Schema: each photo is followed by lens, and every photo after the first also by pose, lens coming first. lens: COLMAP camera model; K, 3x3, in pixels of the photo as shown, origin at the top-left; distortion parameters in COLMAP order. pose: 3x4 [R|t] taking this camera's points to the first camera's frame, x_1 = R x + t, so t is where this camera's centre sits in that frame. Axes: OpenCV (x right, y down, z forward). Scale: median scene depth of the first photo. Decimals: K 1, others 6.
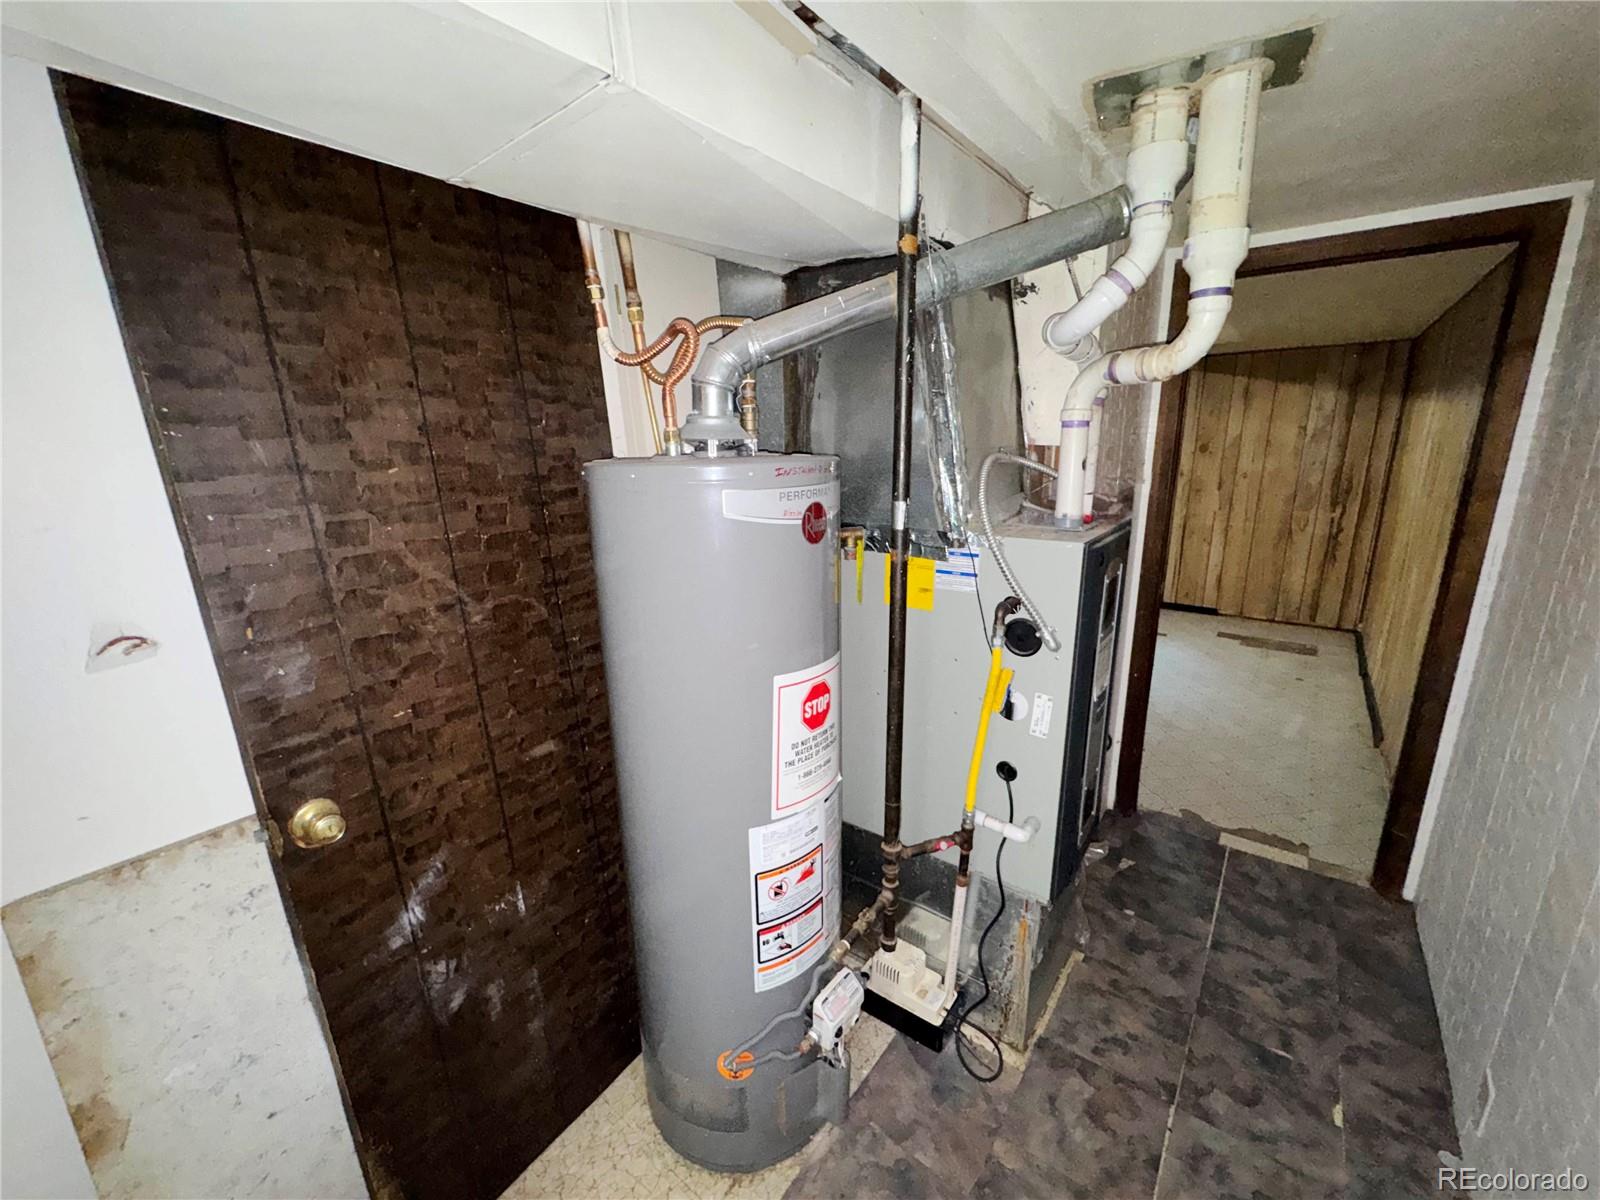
lens RADIAL K [[643.1, 0, 800.0], [0, 643.1, 600.0], [0, 0, 1]] dist [0.001951, 0.000543]
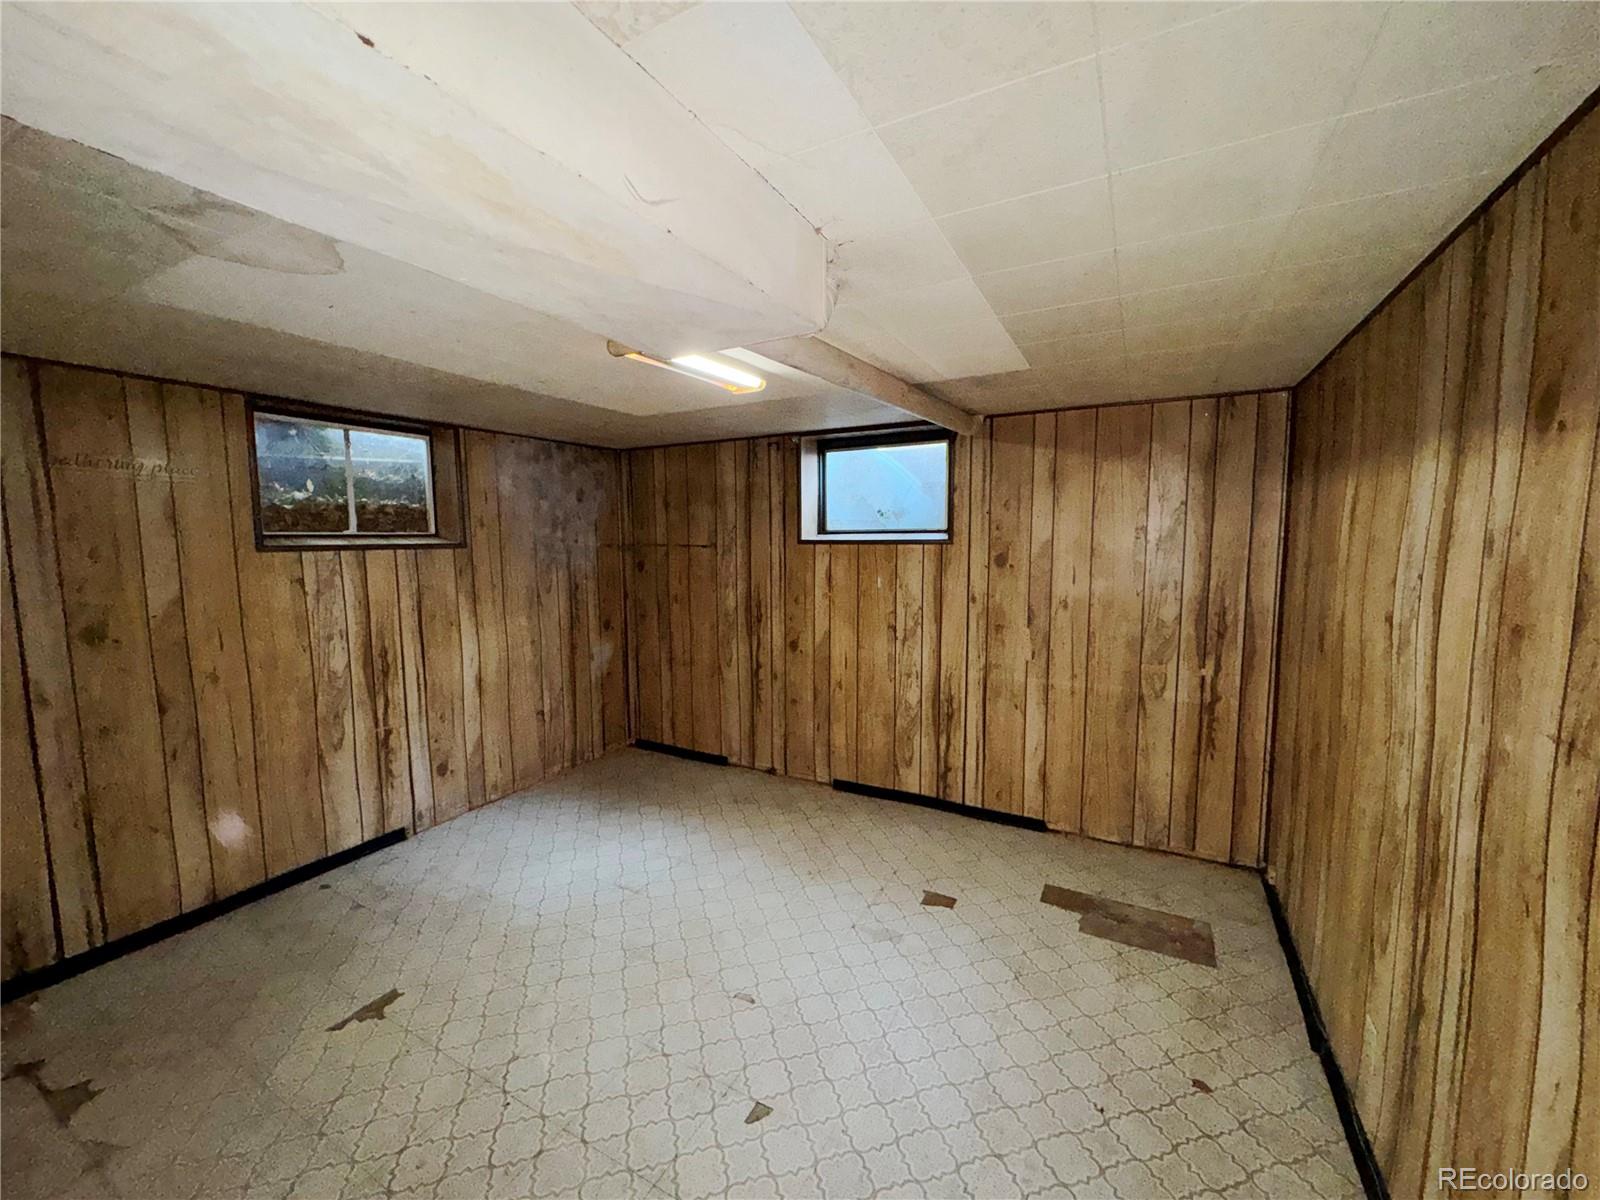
lens RADIAL K [[643.1, 0, 800.0], [0, 643.1, 600.0], [0, 0, 1]] dist [0.001951, 0.000543]
pose [[0.985783, -0.005169, 0.167941, 0.353404], [0.029870, 0.988997, -0.144888, -0.120344], [-0.165344, 0.147844, 0.975091, 0.461649]]
